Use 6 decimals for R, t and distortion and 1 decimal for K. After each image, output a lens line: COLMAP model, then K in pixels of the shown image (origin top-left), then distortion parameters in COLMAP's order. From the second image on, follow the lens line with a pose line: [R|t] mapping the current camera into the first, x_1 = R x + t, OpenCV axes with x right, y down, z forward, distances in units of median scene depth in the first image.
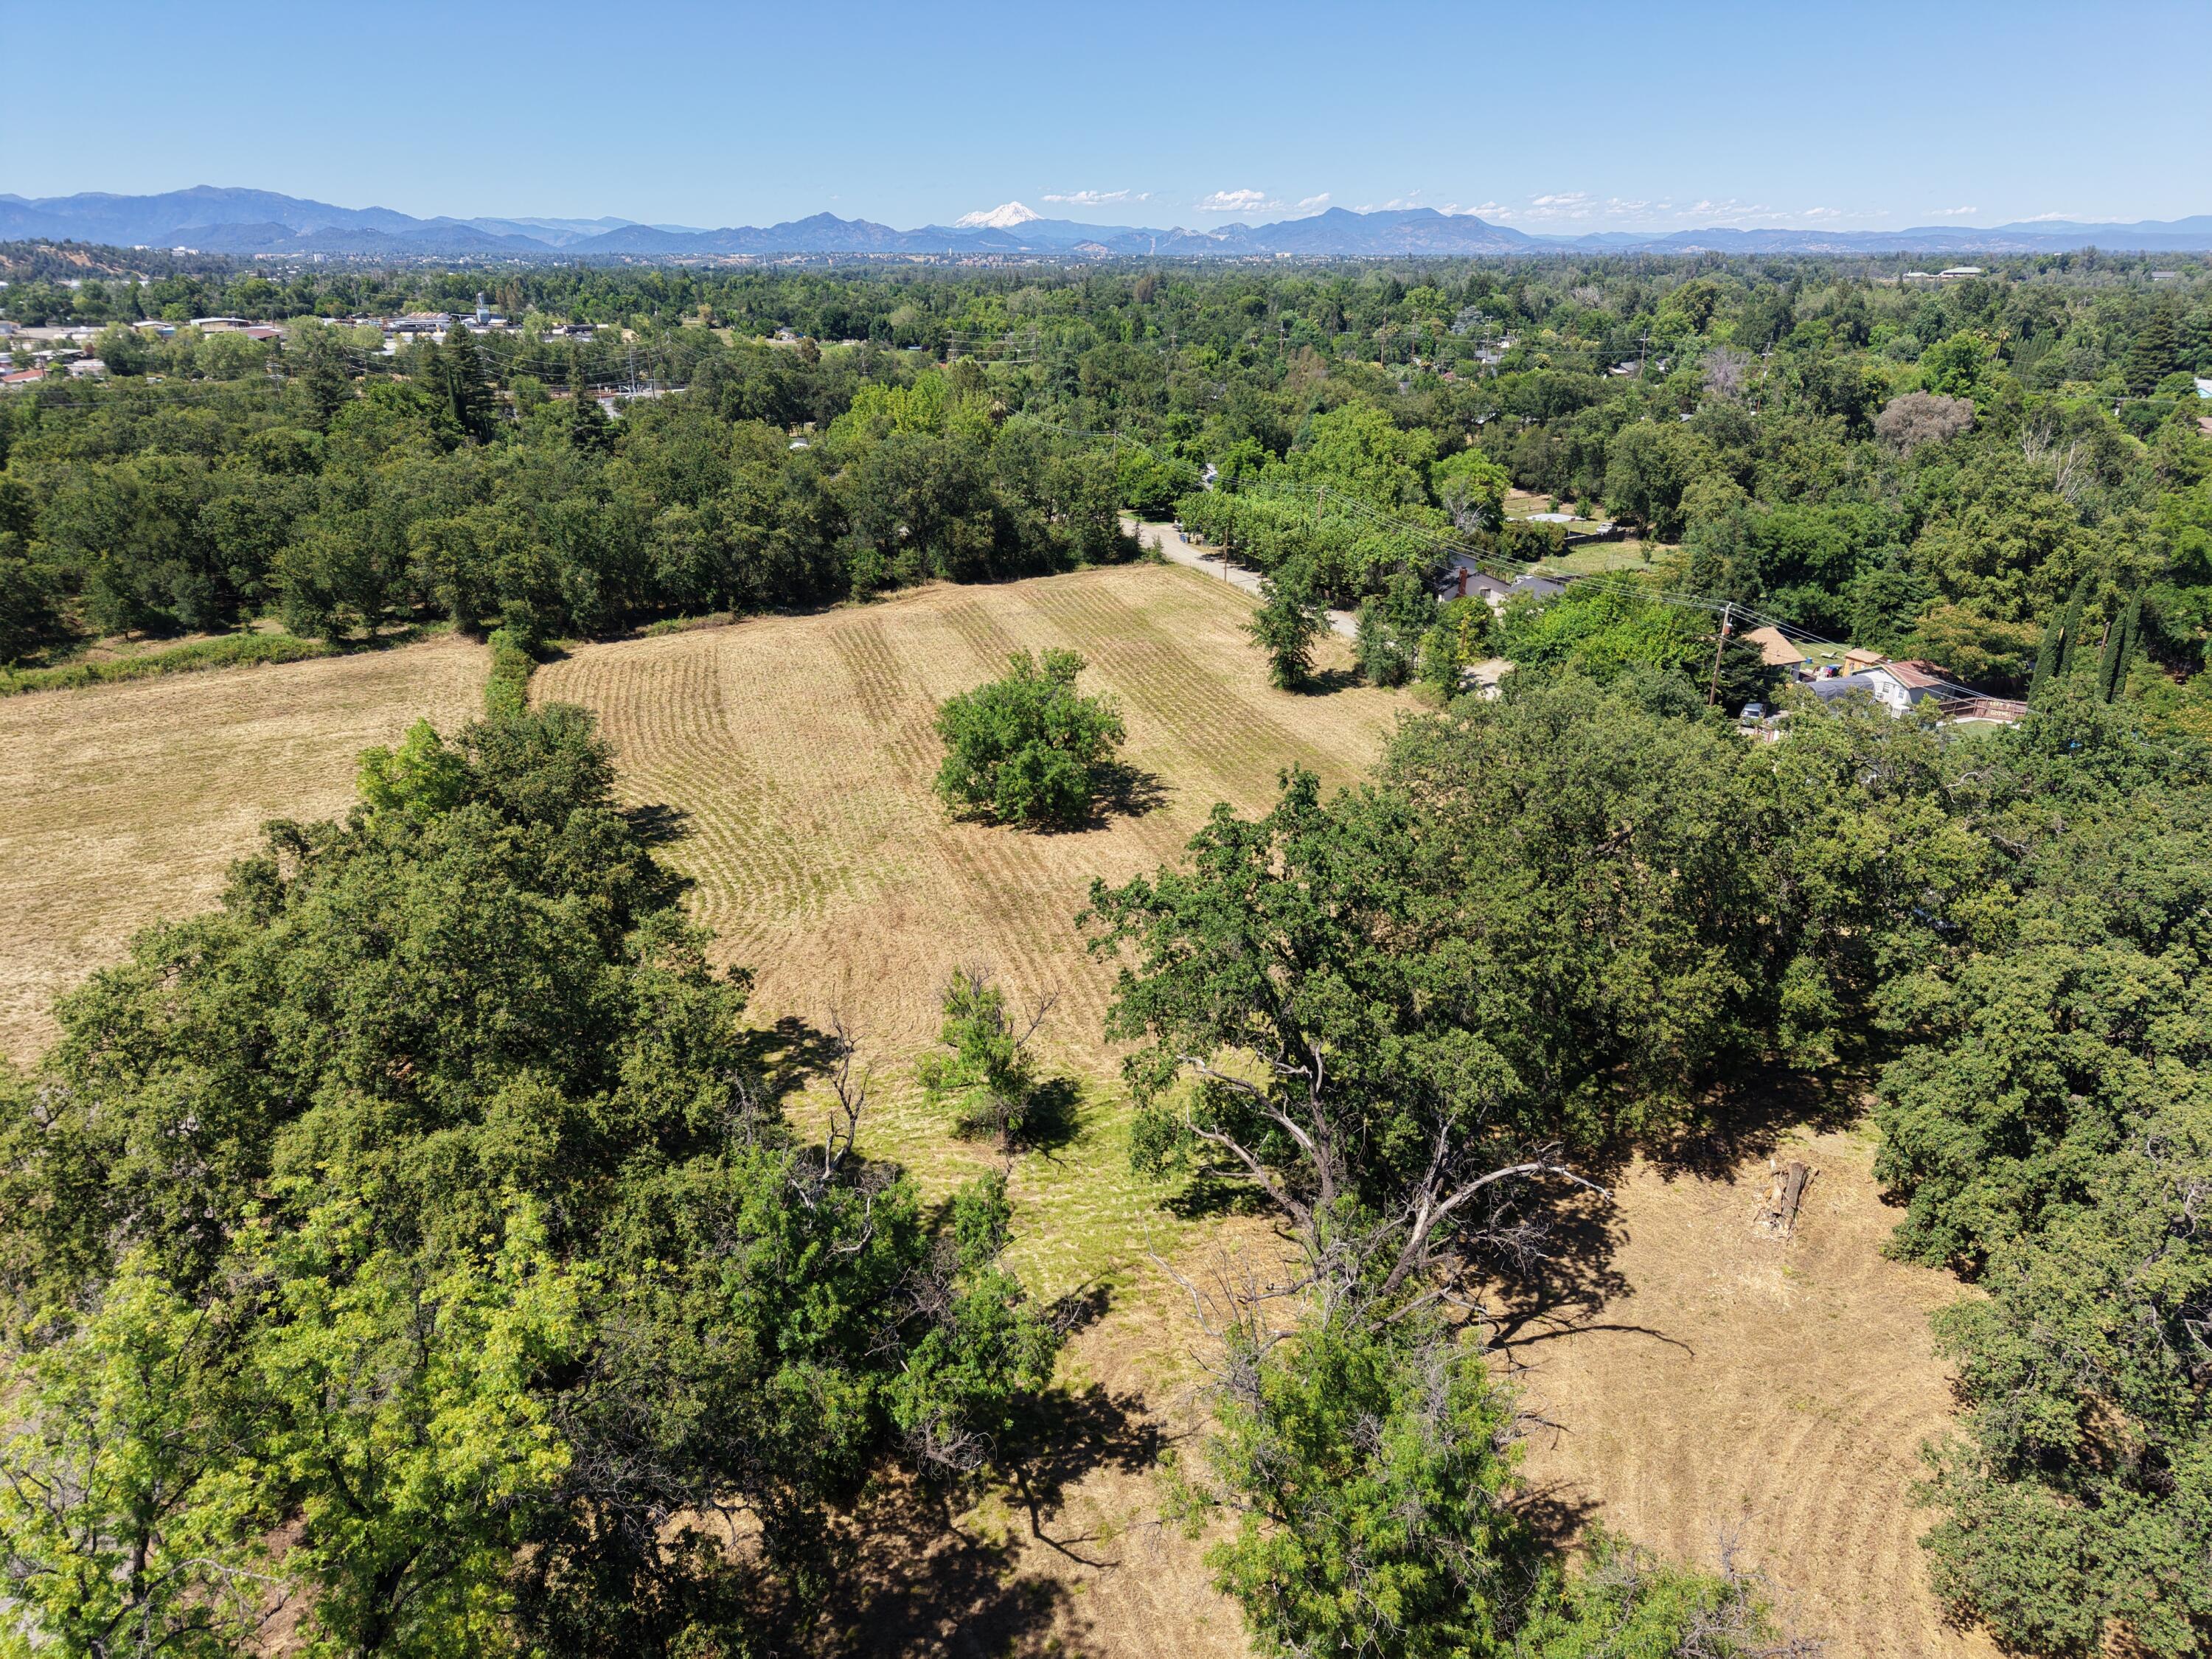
lens RADIAL K [[1462.0, 0, 1101.4], [0, 1462.0, 839.9], [0, 0, 1]] dist [0.023824, -0.018352]
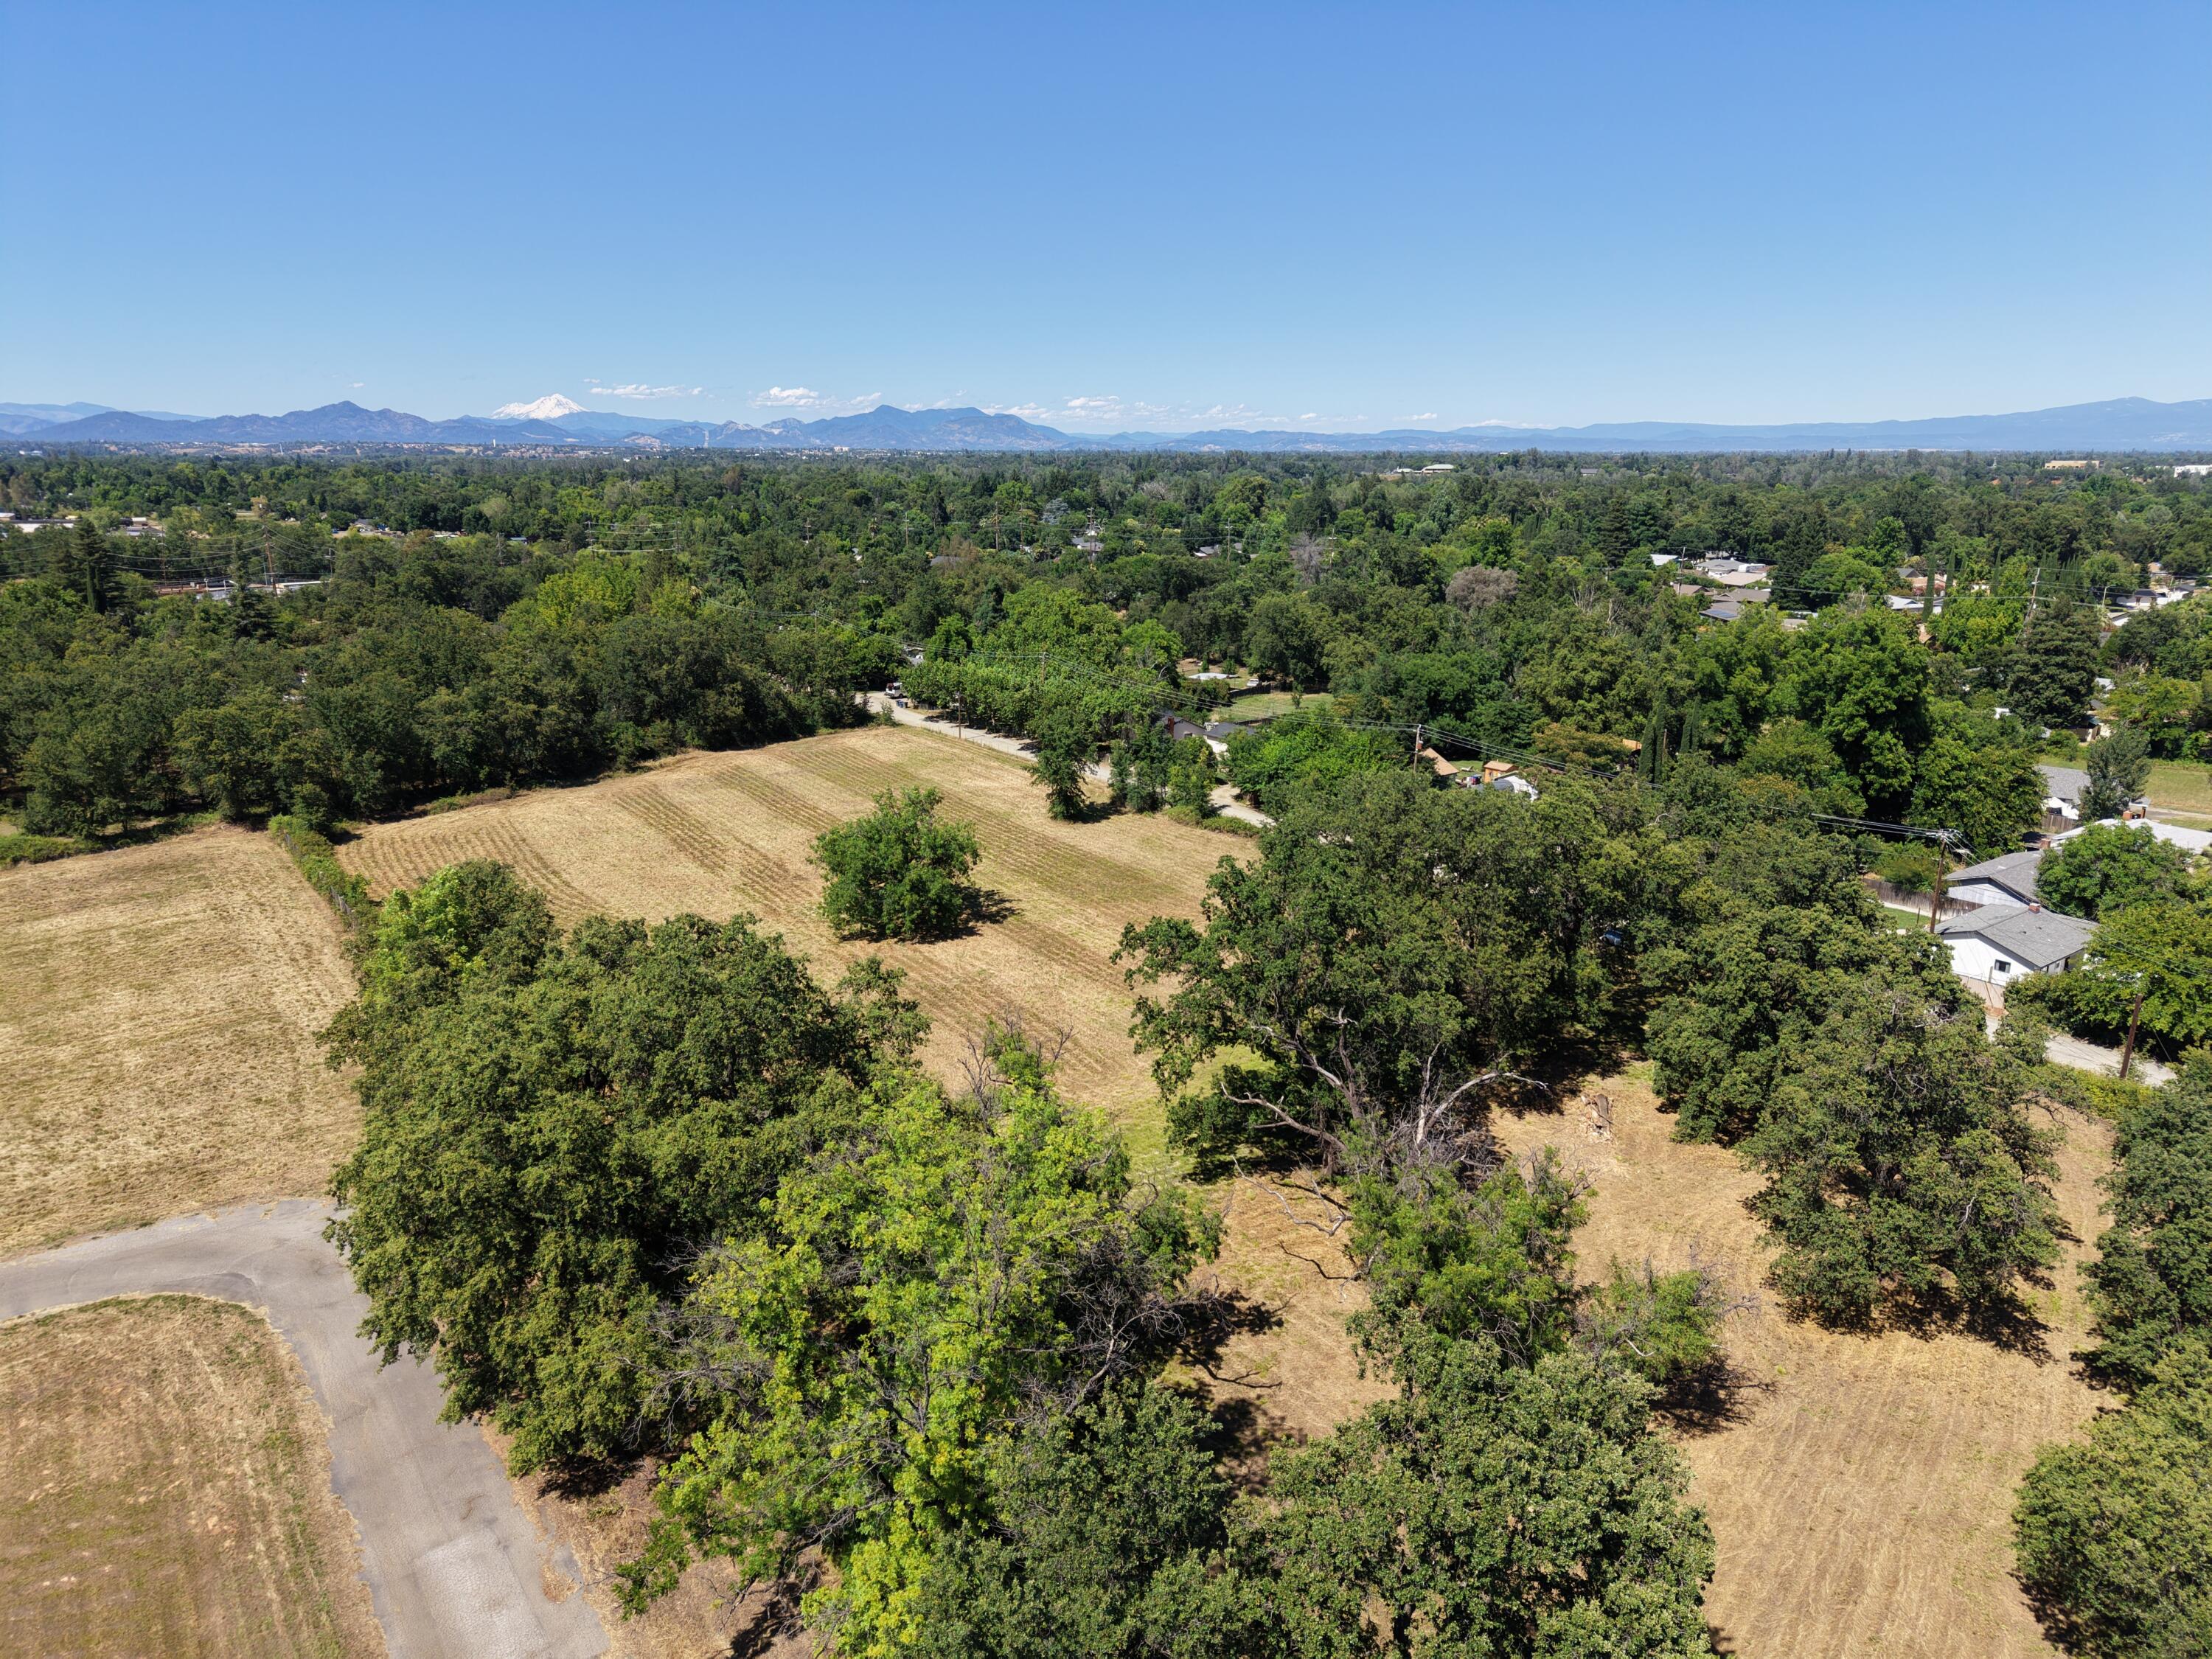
lens RADIAL K [[1462.0, 0, 1096.5], [0, 1462.0, 835.6], [0, 0, 1]] dist [0.023824, -0.018352]
pose [[0.960635, -0.065519, 0.269977, -0.148913], [0.097762, 0.989359, -0.107760, 0.033865], [-0.260044, 0.129911, 0.956818, -0.104569]]
